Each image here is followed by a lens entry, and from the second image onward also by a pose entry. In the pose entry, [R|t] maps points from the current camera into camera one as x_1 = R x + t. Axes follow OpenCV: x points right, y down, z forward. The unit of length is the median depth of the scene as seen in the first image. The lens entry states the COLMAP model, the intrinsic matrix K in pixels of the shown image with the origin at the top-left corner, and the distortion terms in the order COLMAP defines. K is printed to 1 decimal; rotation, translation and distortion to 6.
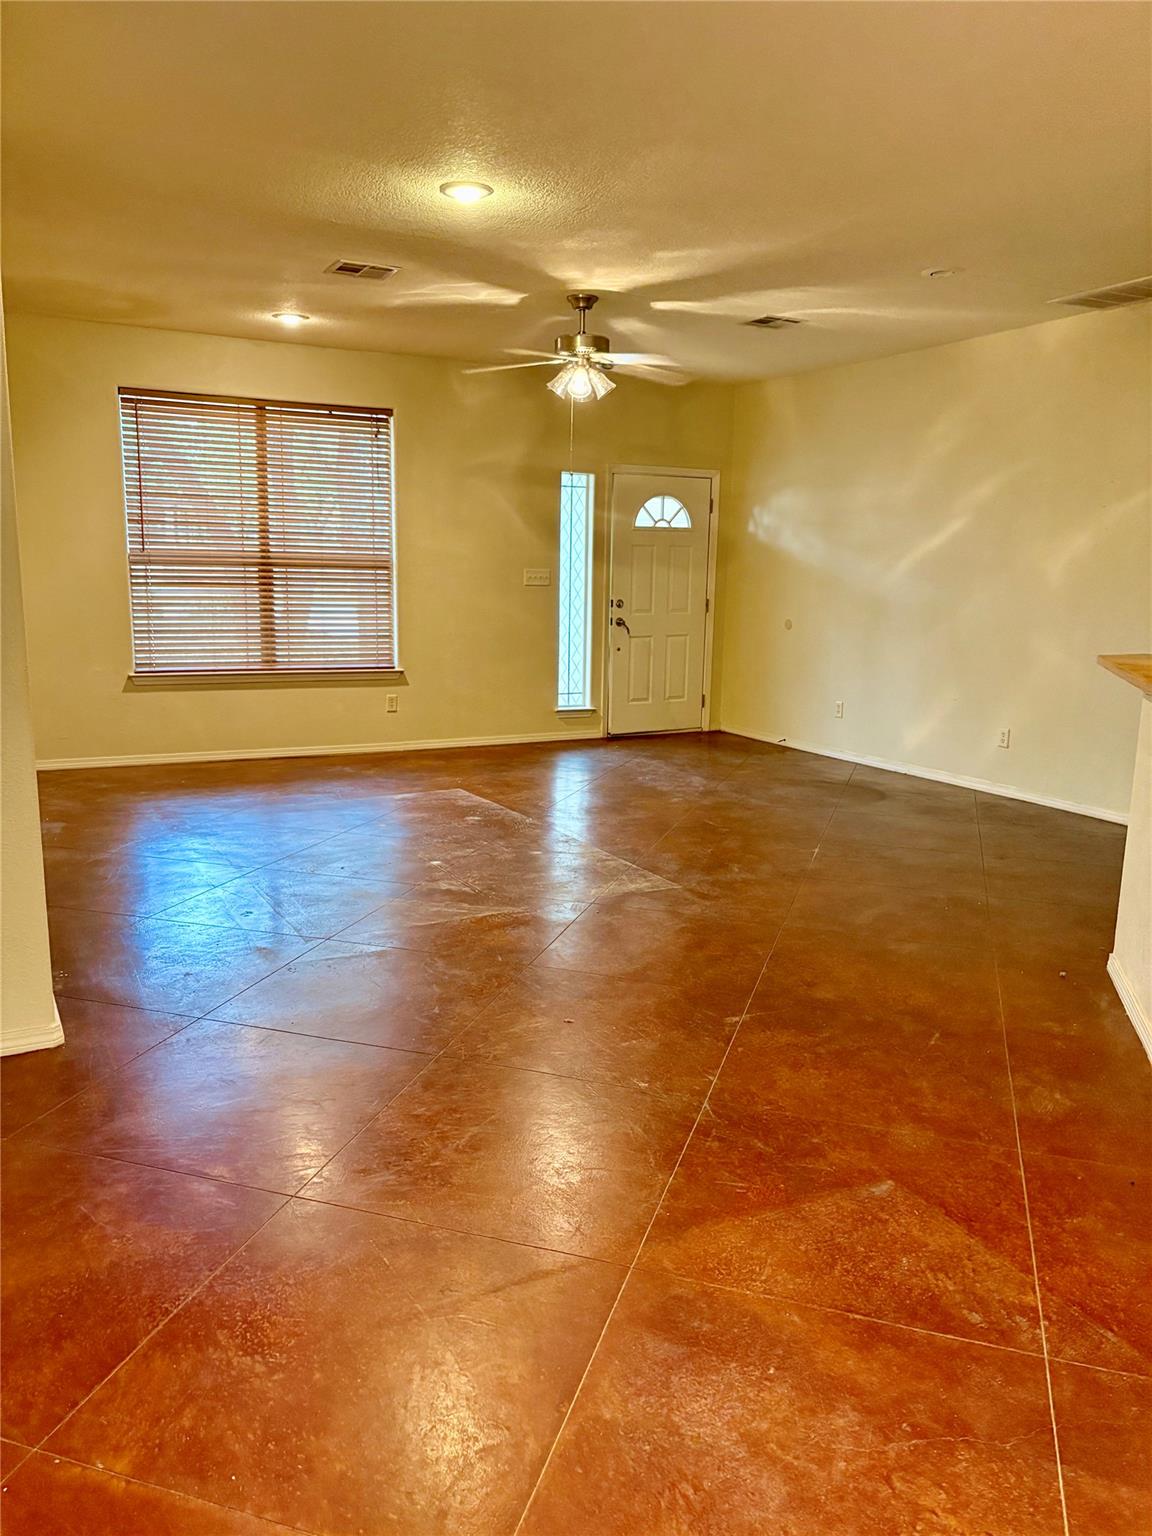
lens RADIAL K [[1168.8, 0, 564.4], [0, 1168.8, 788.0], [0, 0, 1]] dist [0.017739, -0.013234]
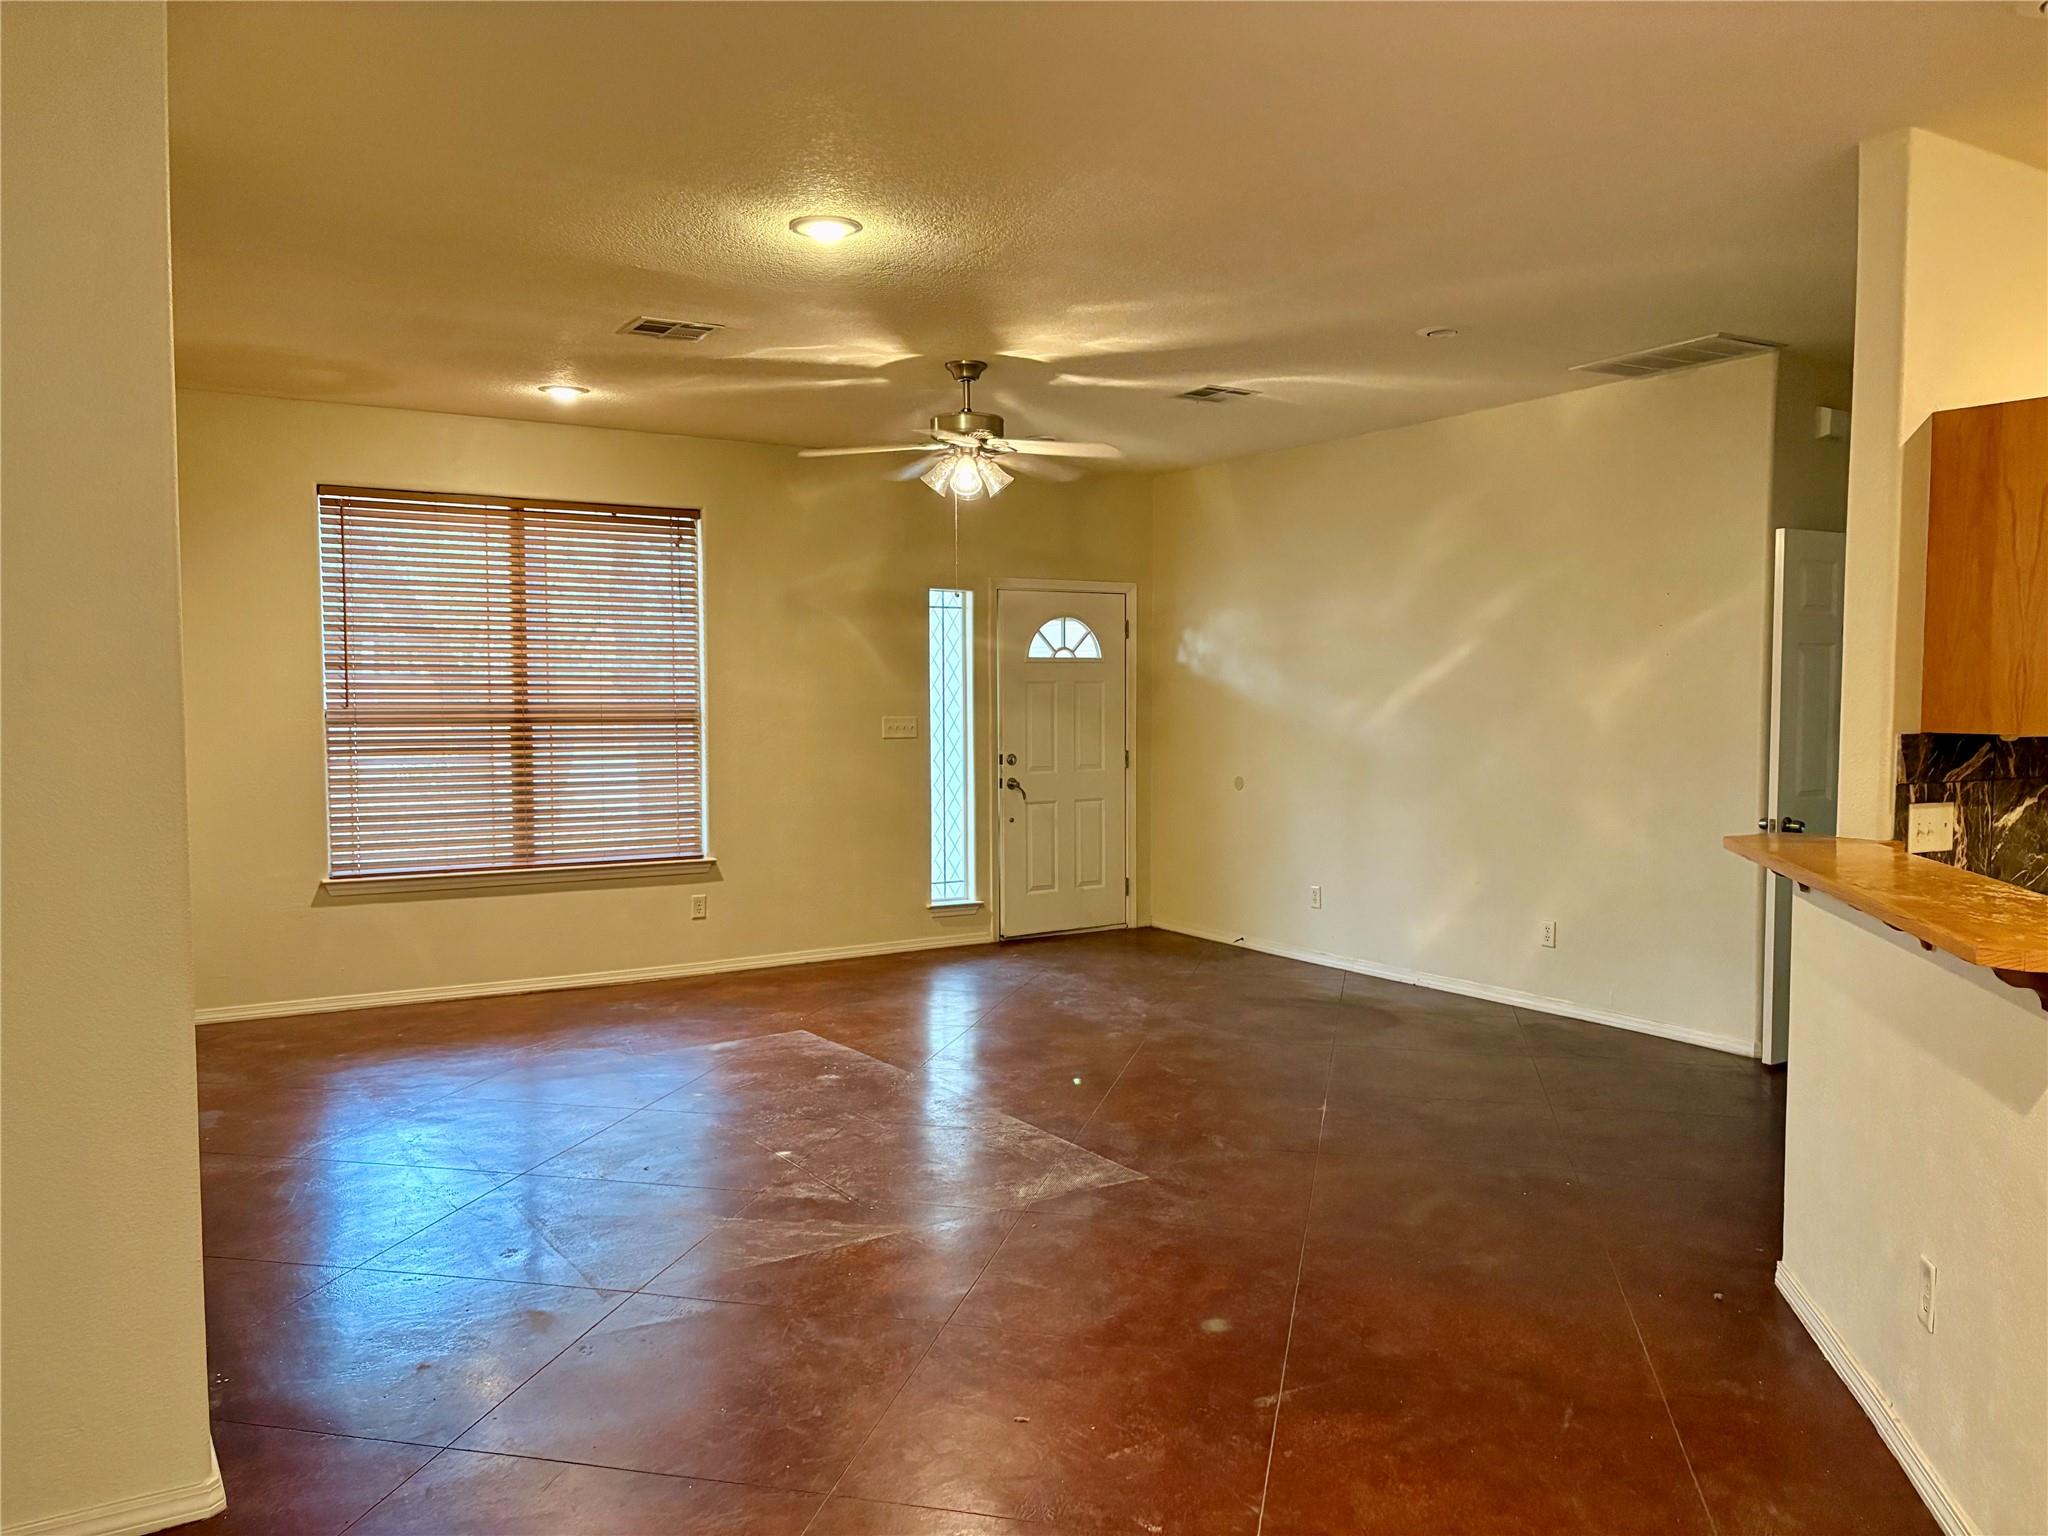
lens RADIAL K [[1558.4, 0, 1024.4], [0, 1558.4, 781.2], [0, 0, 1]] dist [0.017739, -0.013234]
pose [[0.996632, -0.024085, 0.078381, -0.026754], [0.034347, 0.990609, -0.132344, -0.018902], [-0.074458, 0.134590, 0.988100, 0.042038]]
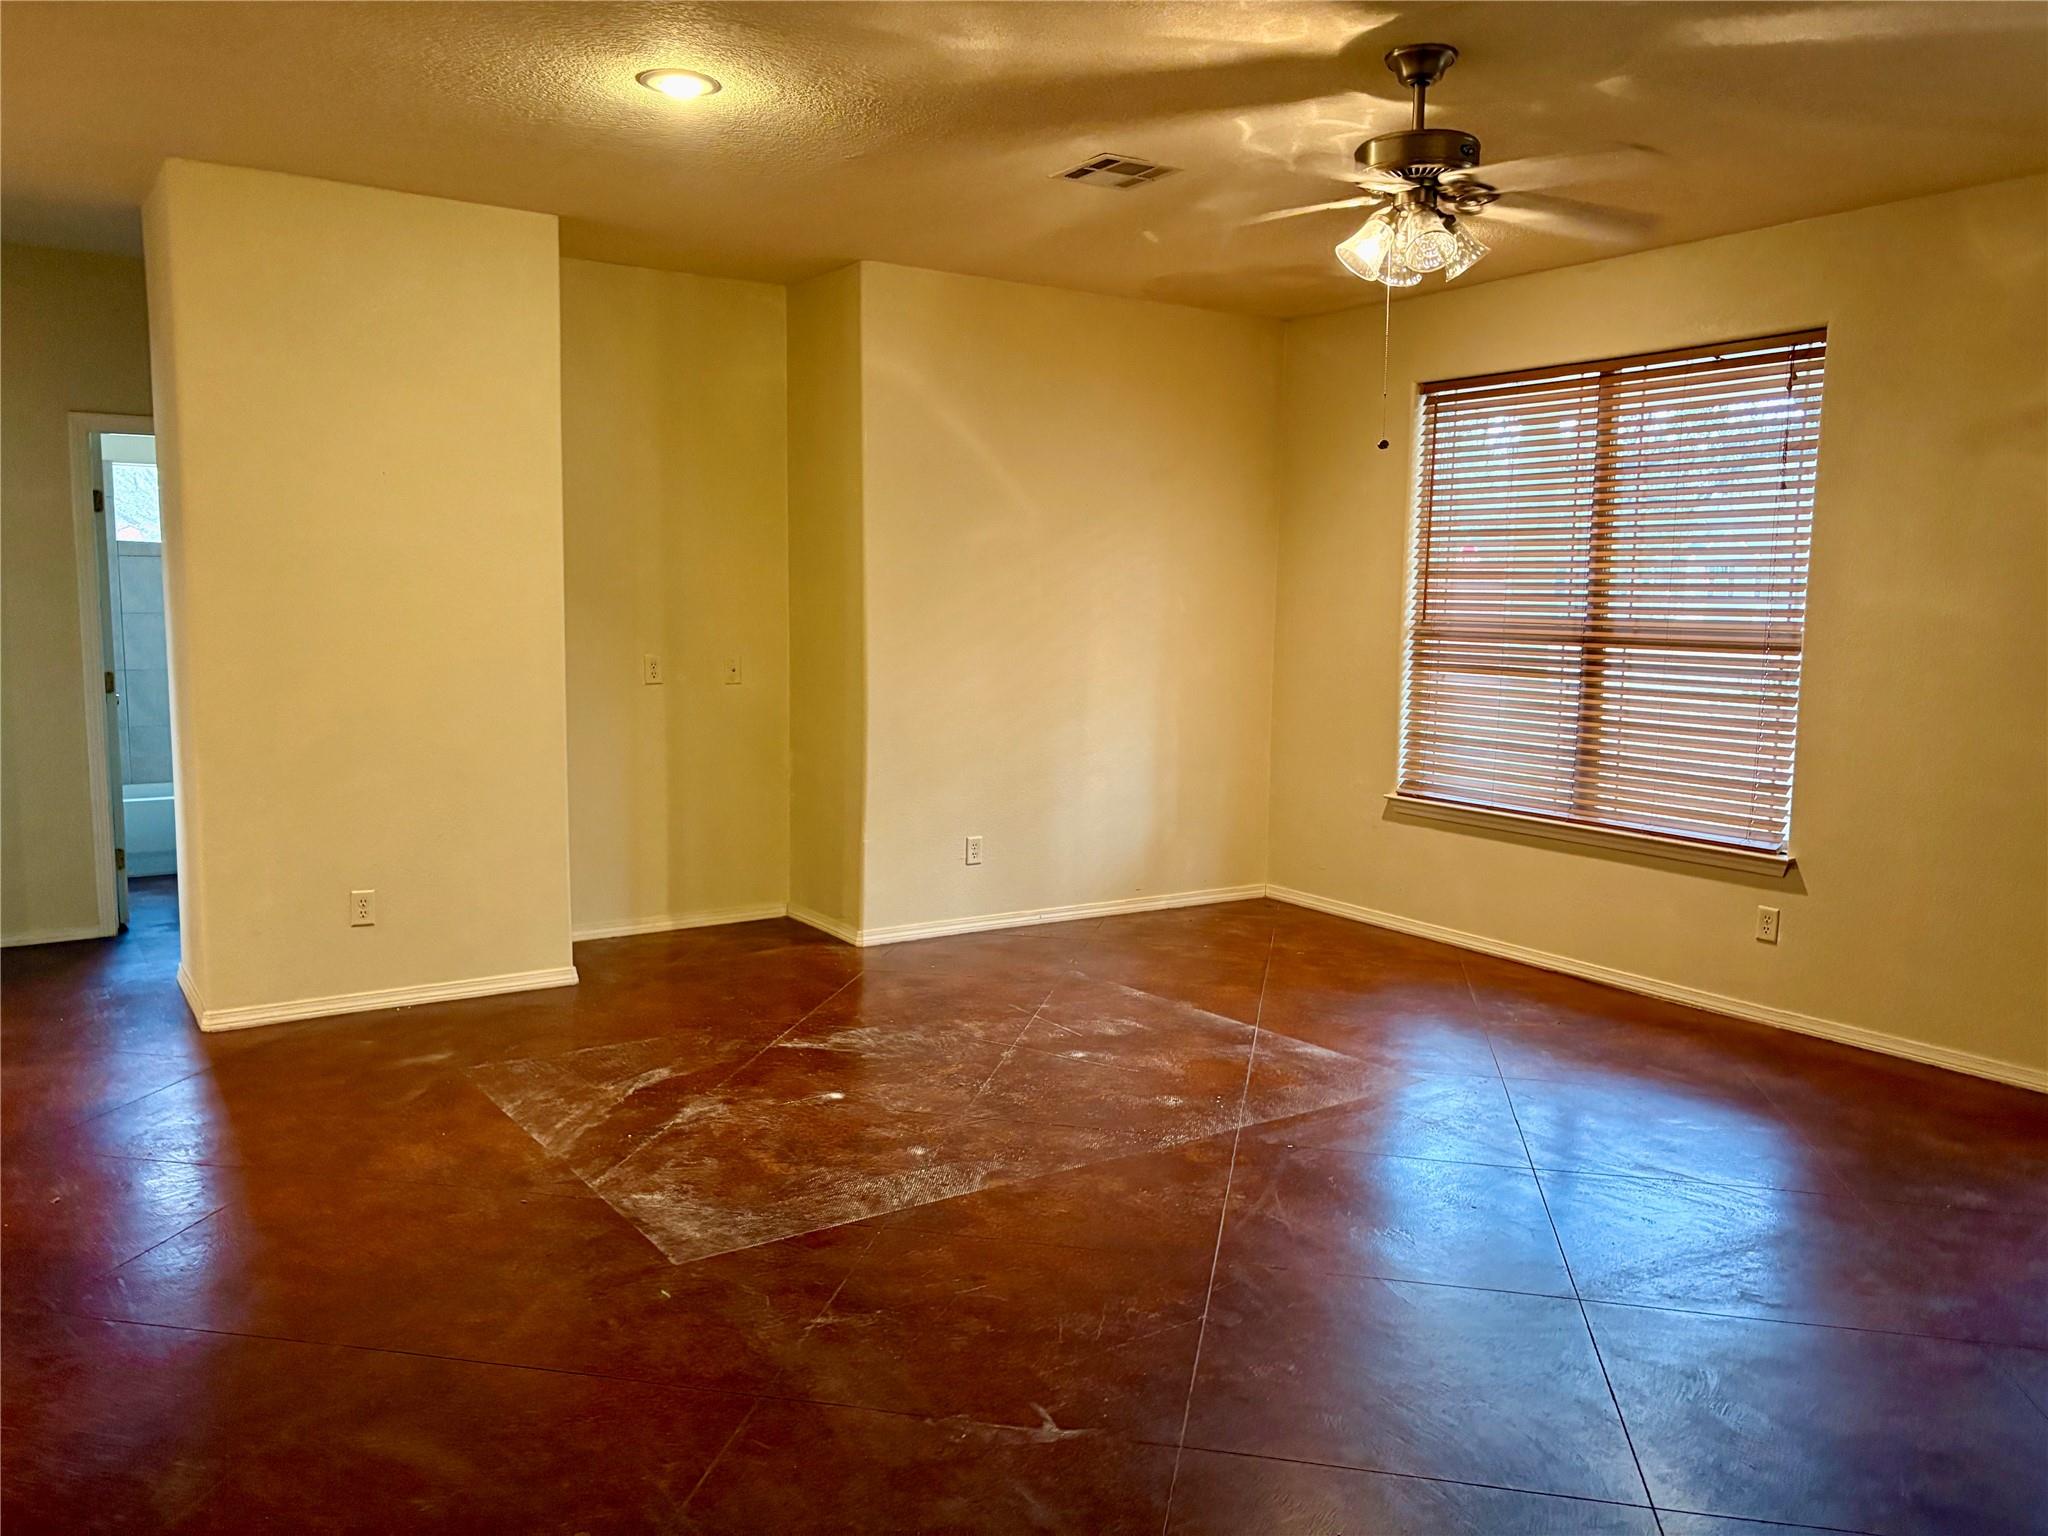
lens RADIAL K [[1546.6, 0, 1025.0], [0, 1546.6, 773.6], [0, 0, 1]] dist [0.037482, -0.005519]
pose [[0.108040, 0.096416, -0.989460, 0.512088], [-0.203213, 0.976413, 0.072955, -0.135495], [0.973156, 0.193189, 0.125085, 0.693157]]
